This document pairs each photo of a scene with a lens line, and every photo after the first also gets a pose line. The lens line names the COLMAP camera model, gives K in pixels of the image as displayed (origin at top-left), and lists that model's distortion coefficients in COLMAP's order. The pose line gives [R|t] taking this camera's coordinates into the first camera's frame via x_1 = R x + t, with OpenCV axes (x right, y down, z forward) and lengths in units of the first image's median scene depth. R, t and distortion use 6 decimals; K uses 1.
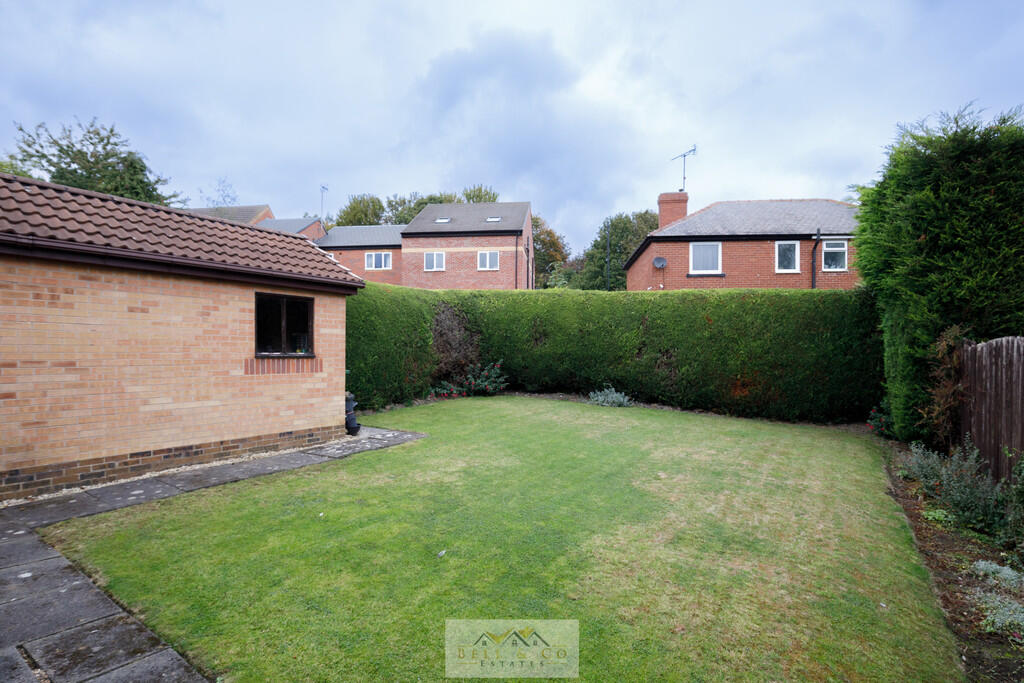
lens RADIAL K [[491.7, 0, 514.0], [0, 491.7, 360.4], [0, 0, 1]] dist [-0.032209, 0.000507]
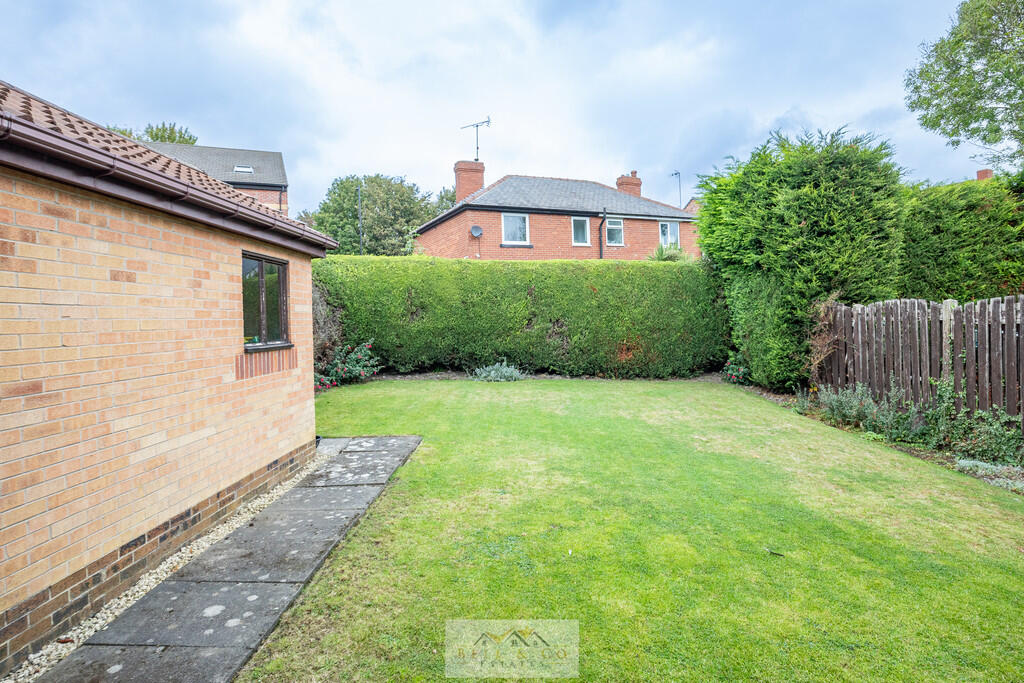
lens RADIAL K [[526.7, 0, 484.1], [0, 526.7, 317.8], [0, 0, 1]] dist [-0.026243, 0.001376]
pose [[0.859996, -0.034466, 0.509135, -0.645362], [0.049870, 0.998617, -0.016635, -0.025324], [-0.507858, 0.039697, 0.860526, 0.261082]]
